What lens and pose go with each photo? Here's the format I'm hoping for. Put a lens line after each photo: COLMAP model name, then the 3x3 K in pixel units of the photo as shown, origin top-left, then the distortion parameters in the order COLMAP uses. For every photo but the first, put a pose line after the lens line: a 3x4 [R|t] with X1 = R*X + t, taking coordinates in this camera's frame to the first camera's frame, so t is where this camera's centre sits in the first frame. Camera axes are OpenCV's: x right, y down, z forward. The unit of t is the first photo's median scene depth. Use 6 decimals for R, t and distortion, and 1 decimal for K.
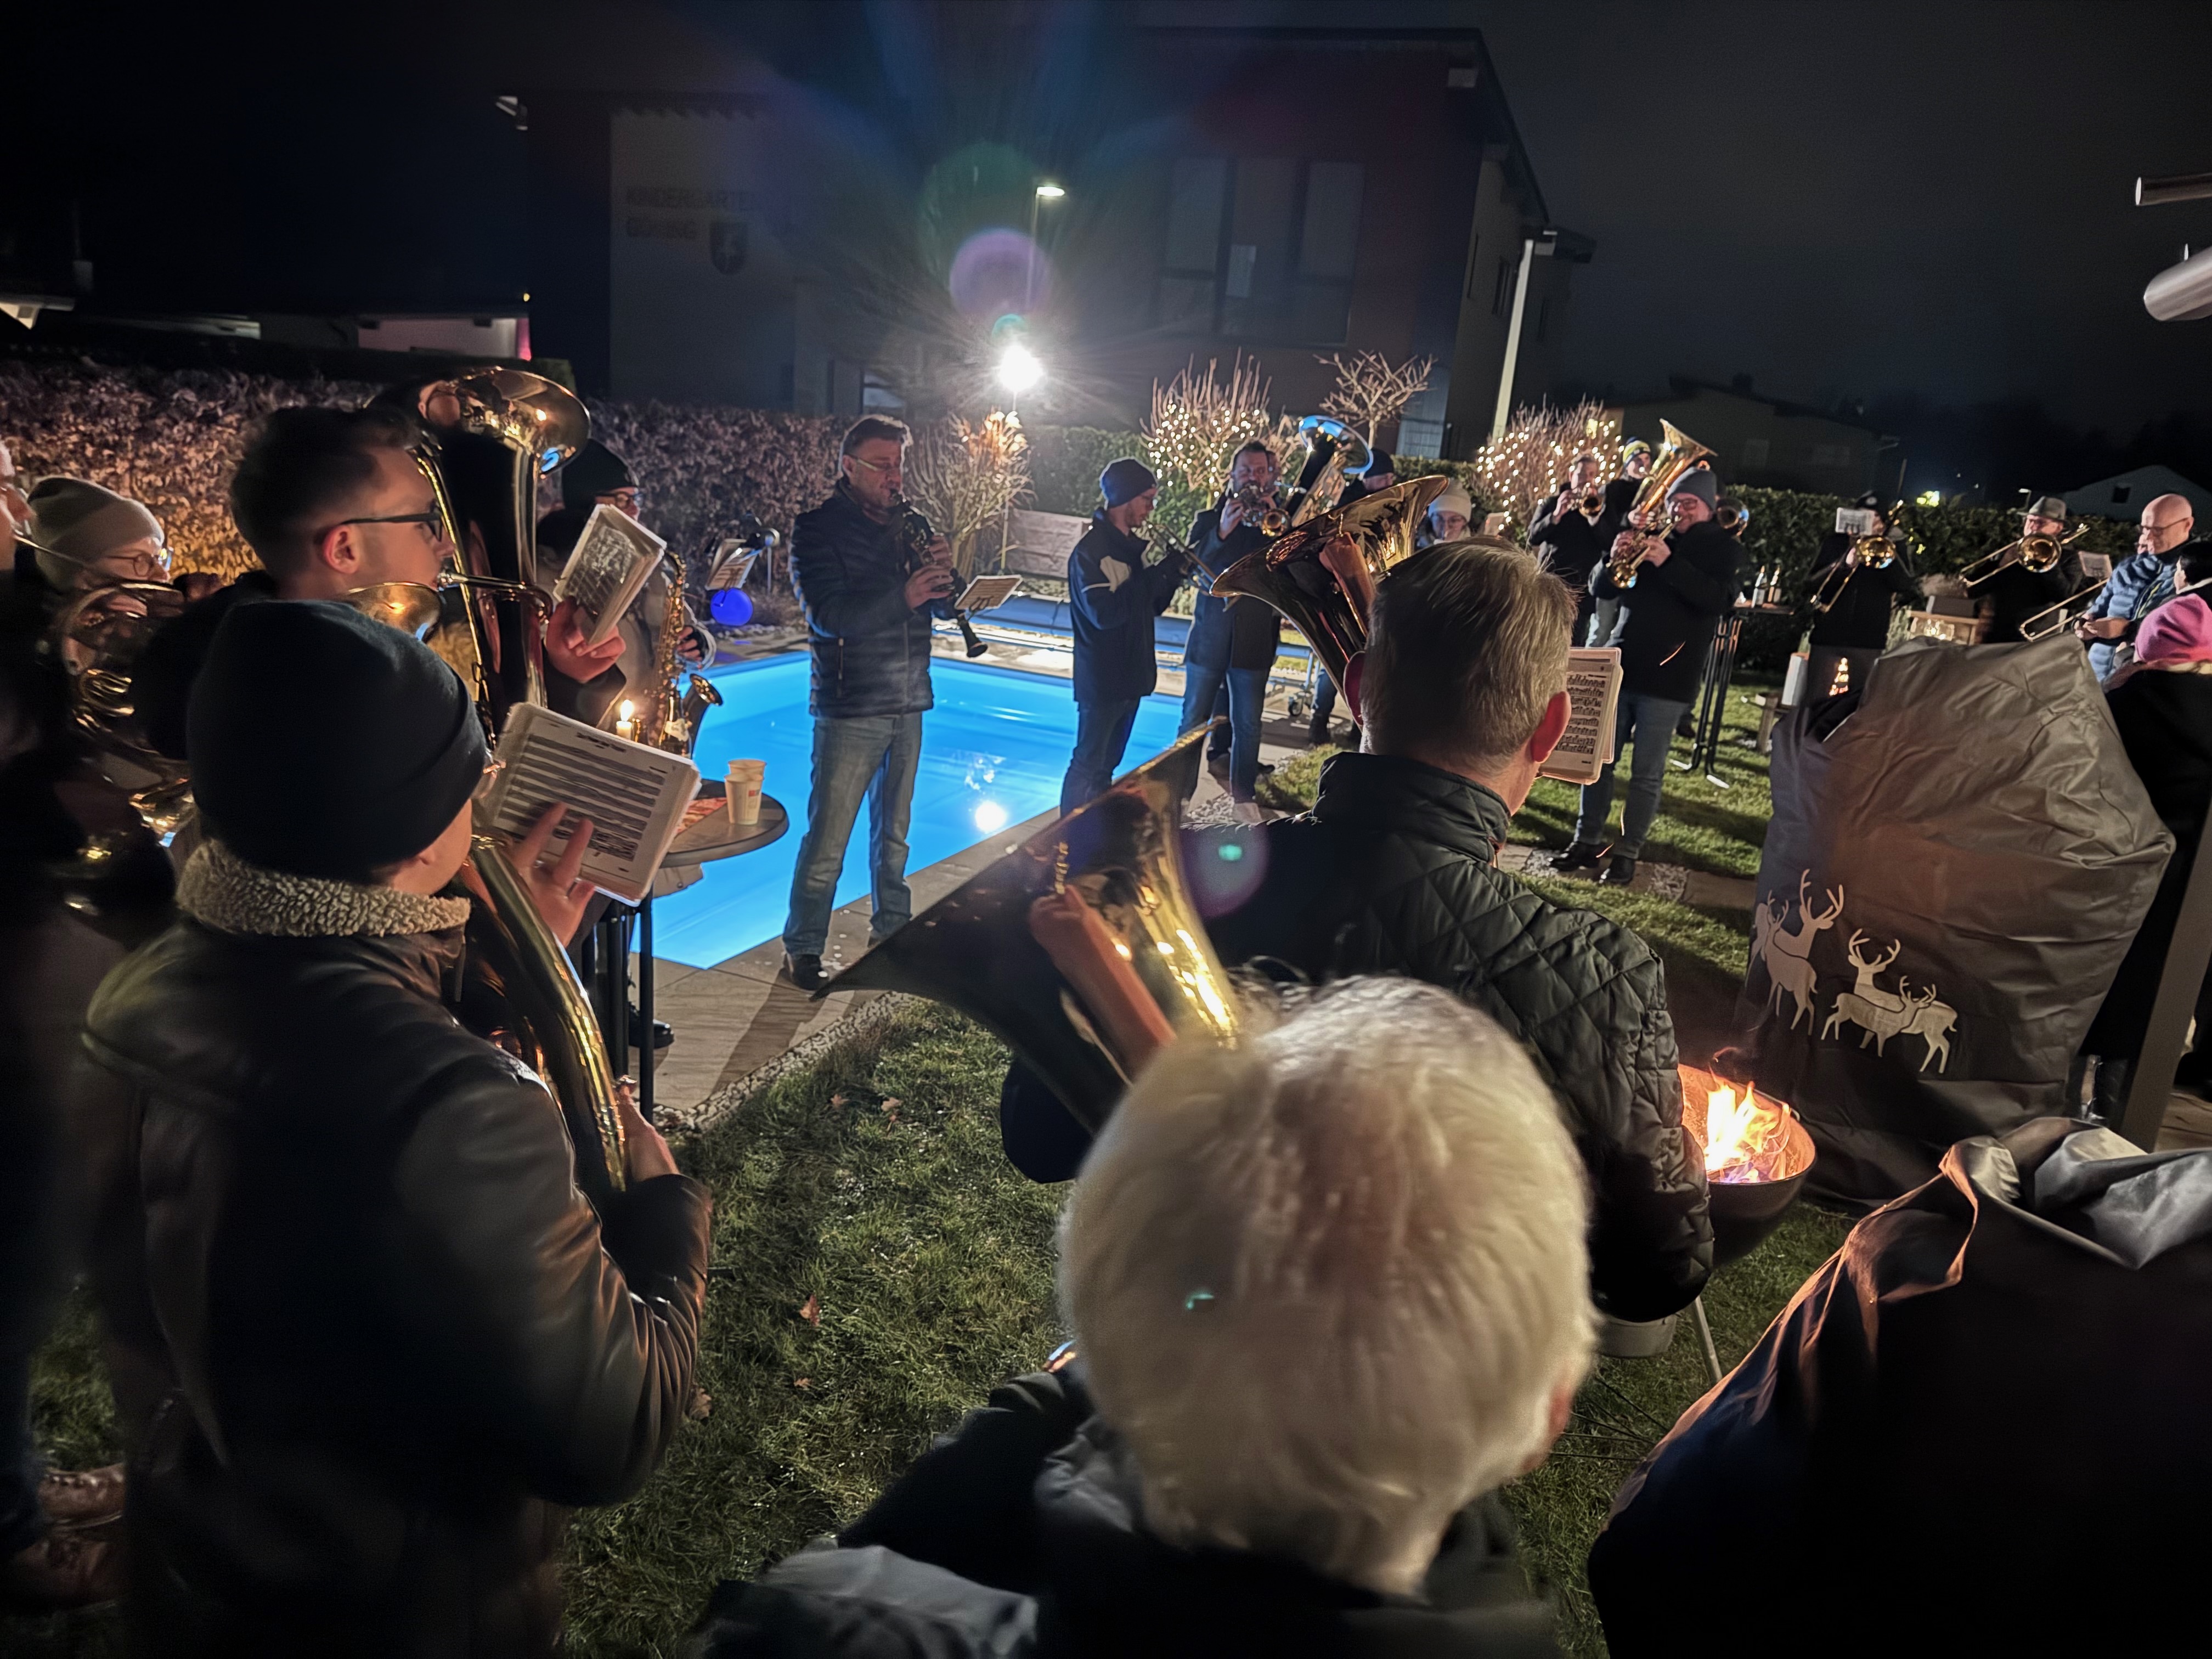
lens RADIAL K [[1507.2, 0, 1104.3], [0, 1507.2, 841.8], [0, 0, 1]] dist [0.031921, -0.073176]
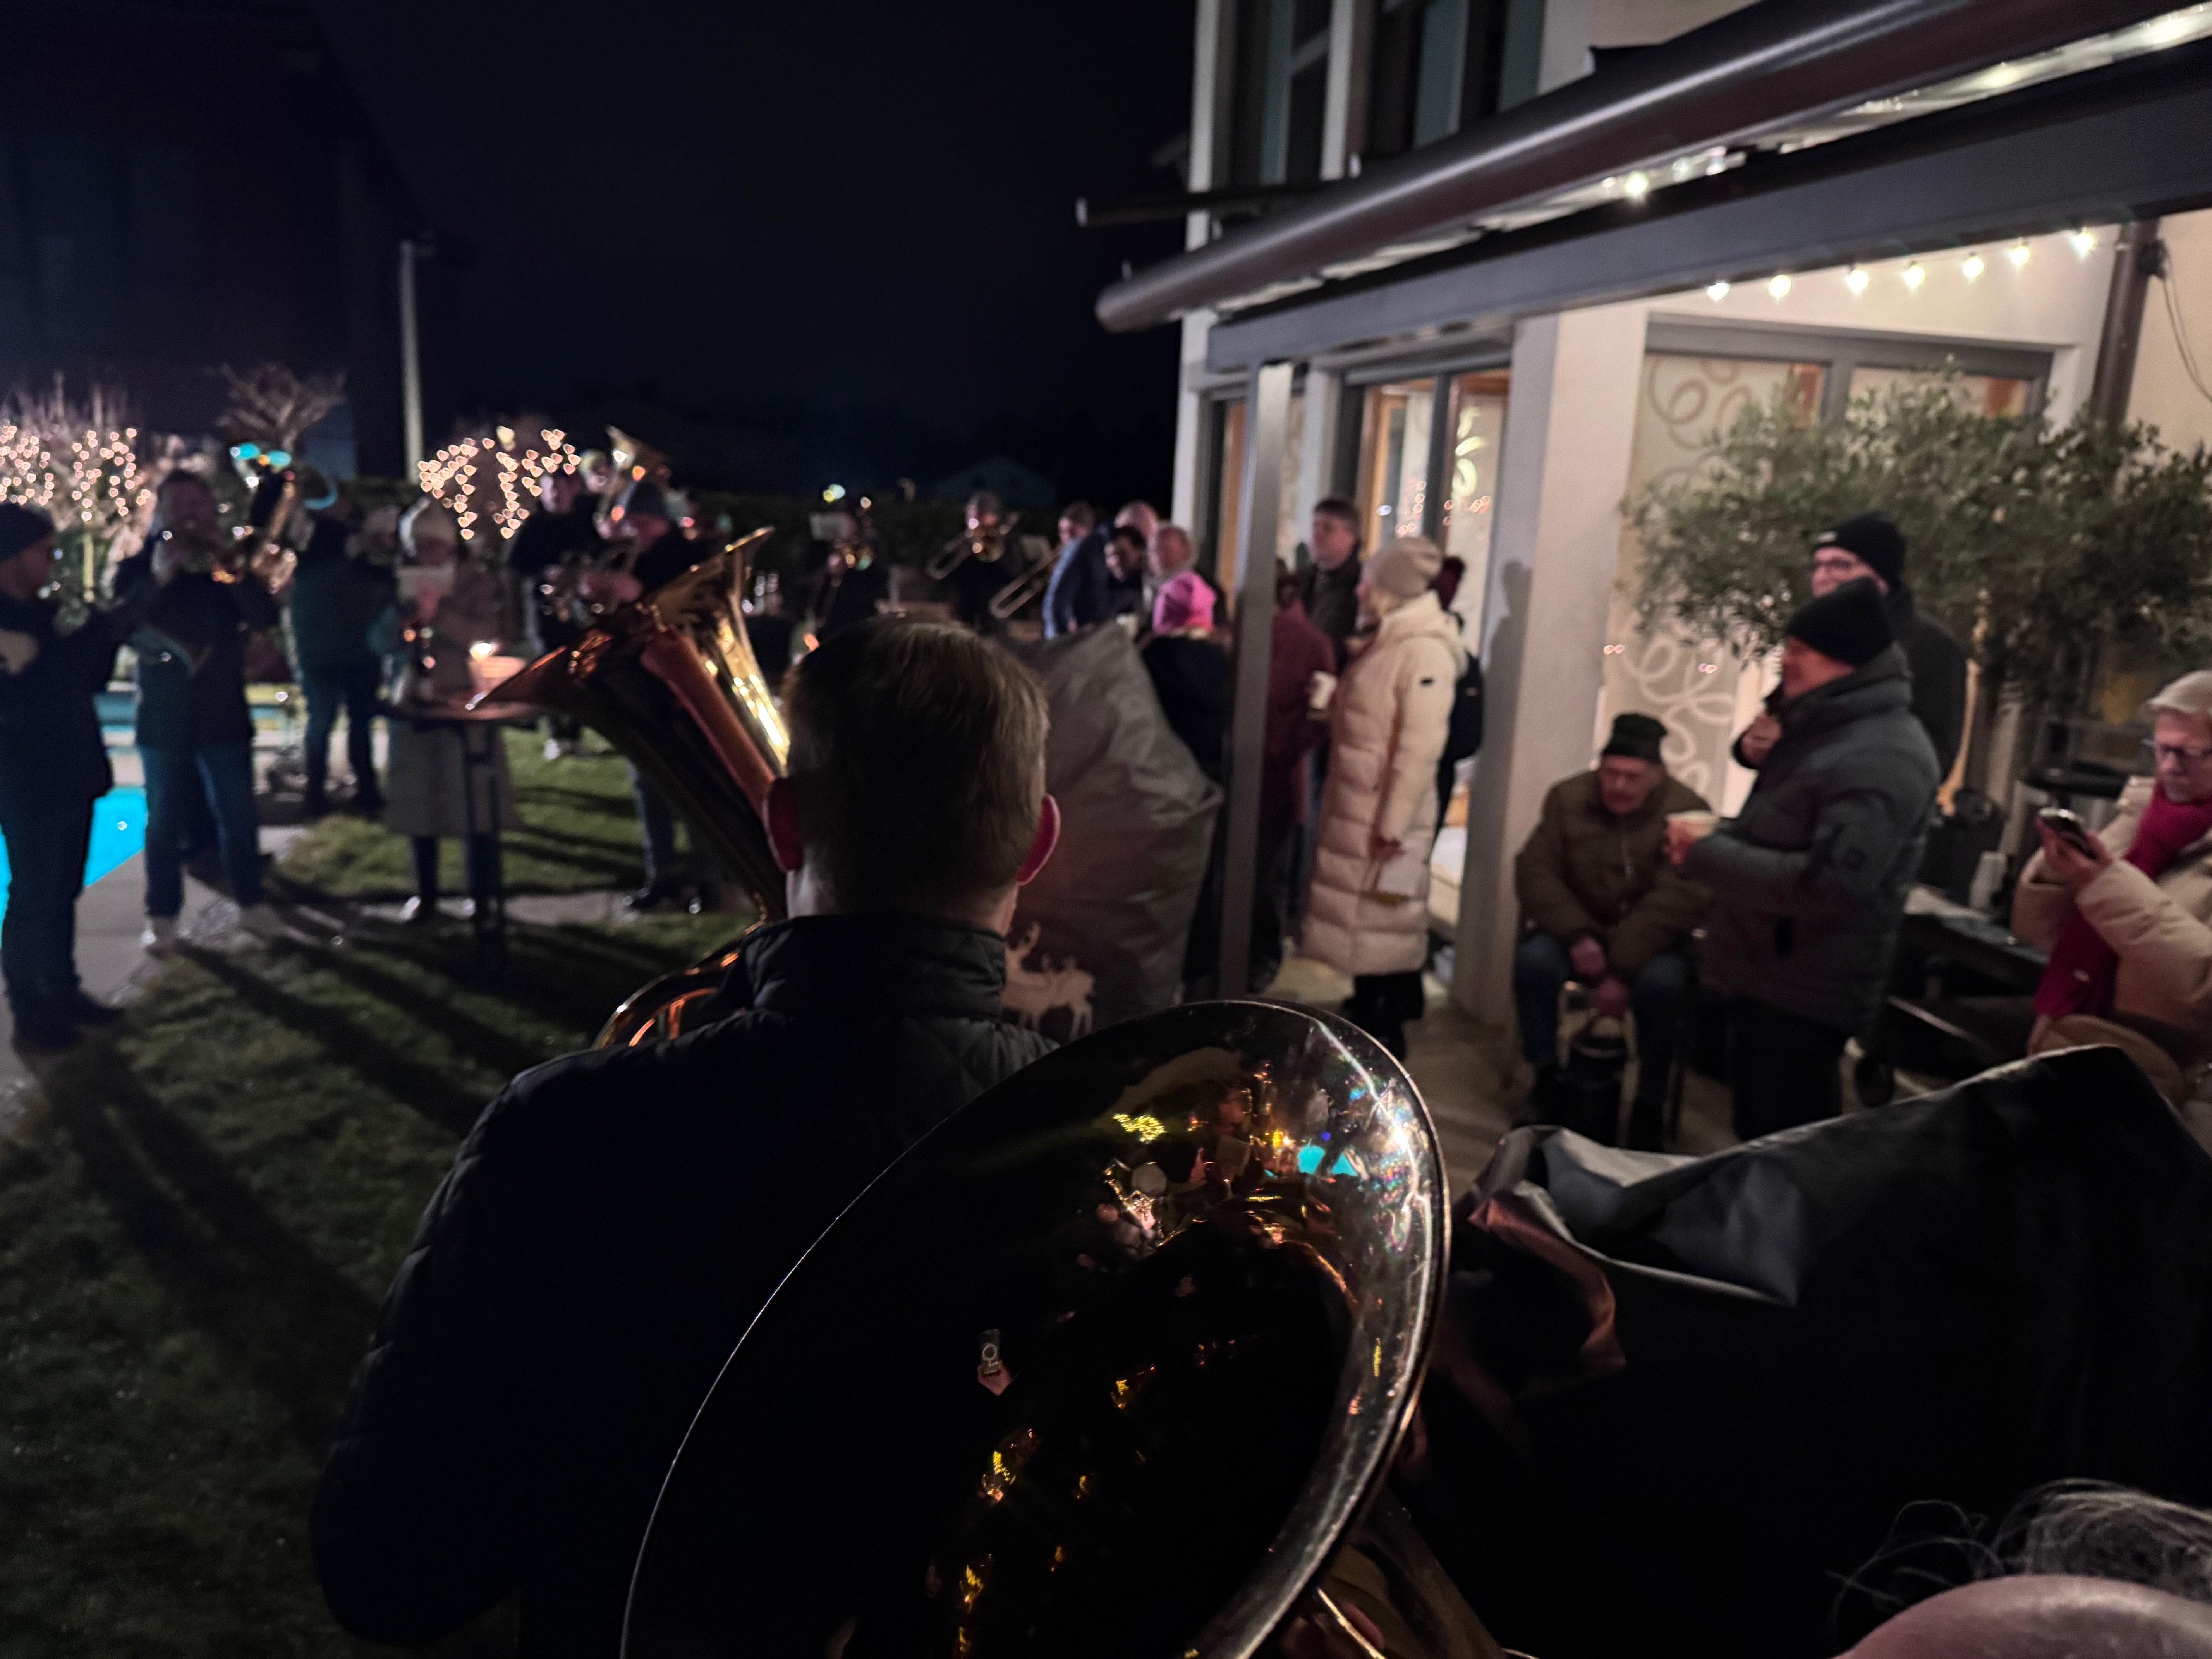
lens RADIAL K [[1507.2, 0, 1104.3], [0, 1507.2, 841.8], [0, 0, 1]] dist [0.031921, -0.073176]
pose [[0.783192, -0.179106, 0.595426, -0.014573], [0.182970, 0.981601, 0.054599, -0.010677], [-0.594249, 0.066184, 0.801553, 0.033964]]
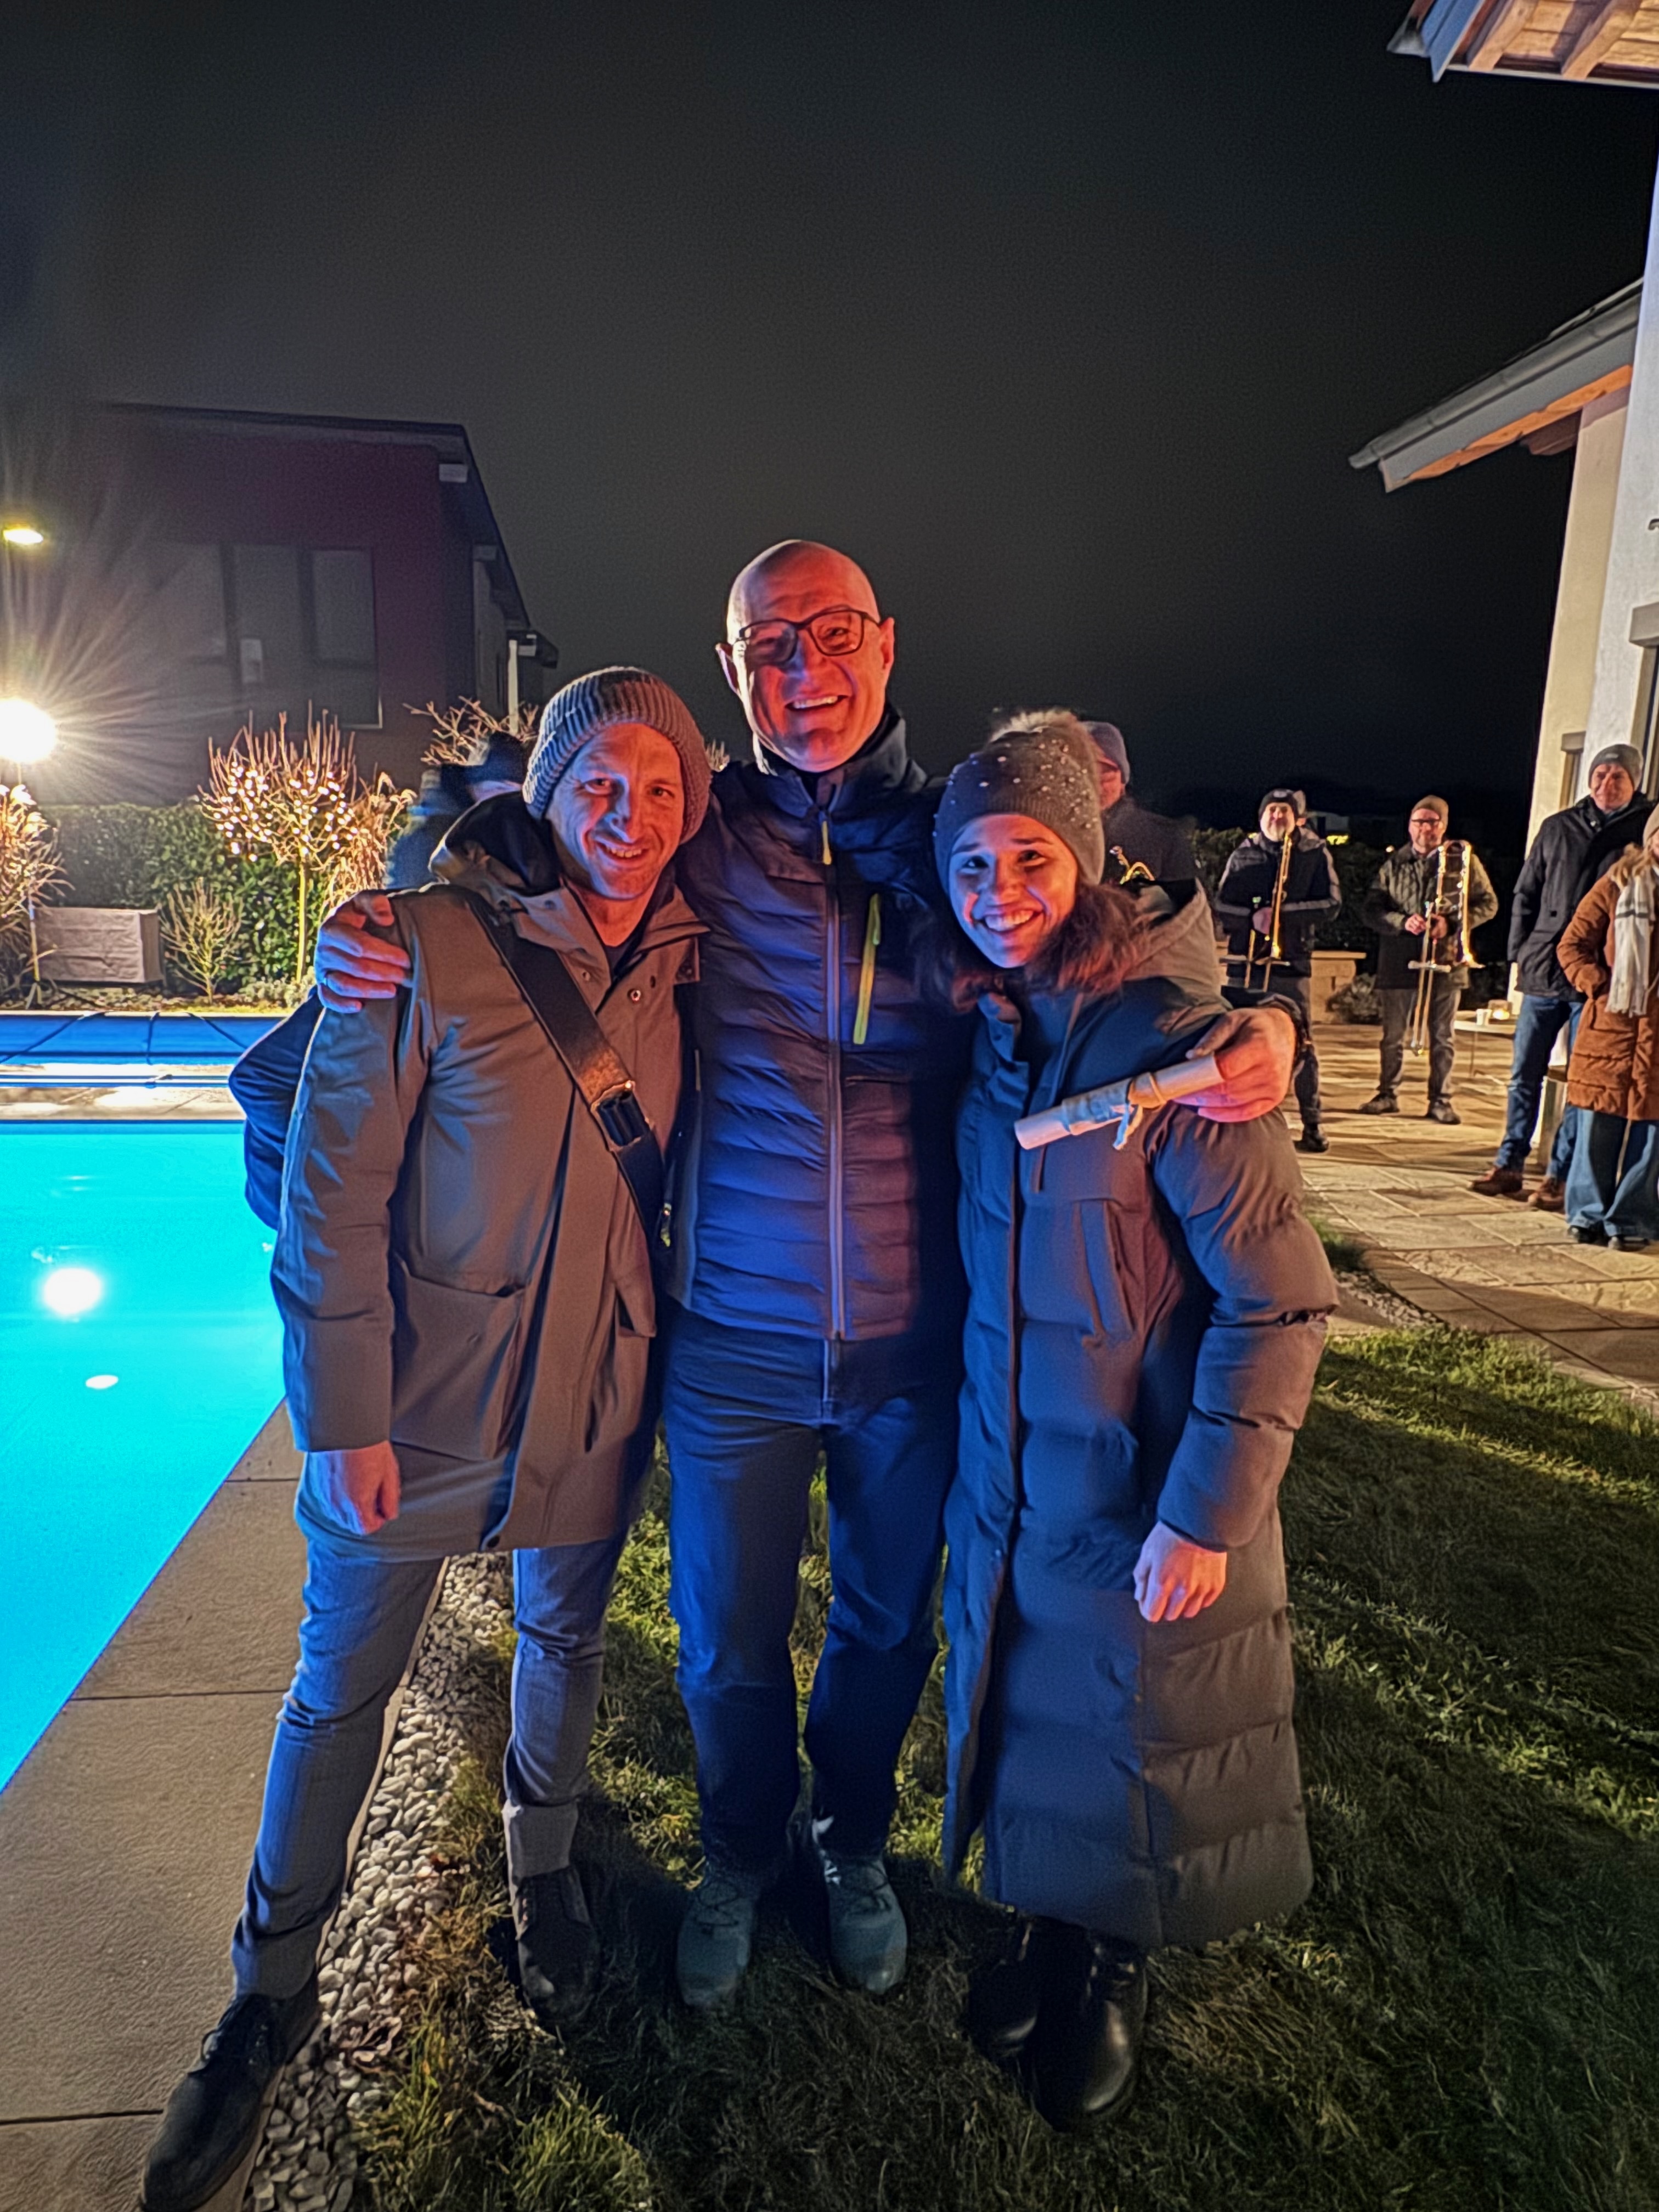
lens RADIAL K [[1289.5, 0, 819.0], [0, 1289.5, 1071.4], [0, 0, 1]] dist [-0.013037, -0.000847]
pose [[0.873022, -0.148076, 0.464657, -0.032474], [0.181126, 0.983089, -0.027020, -0.047831], [-0.452798, 0.107750, 0.885078, 0.254897]]
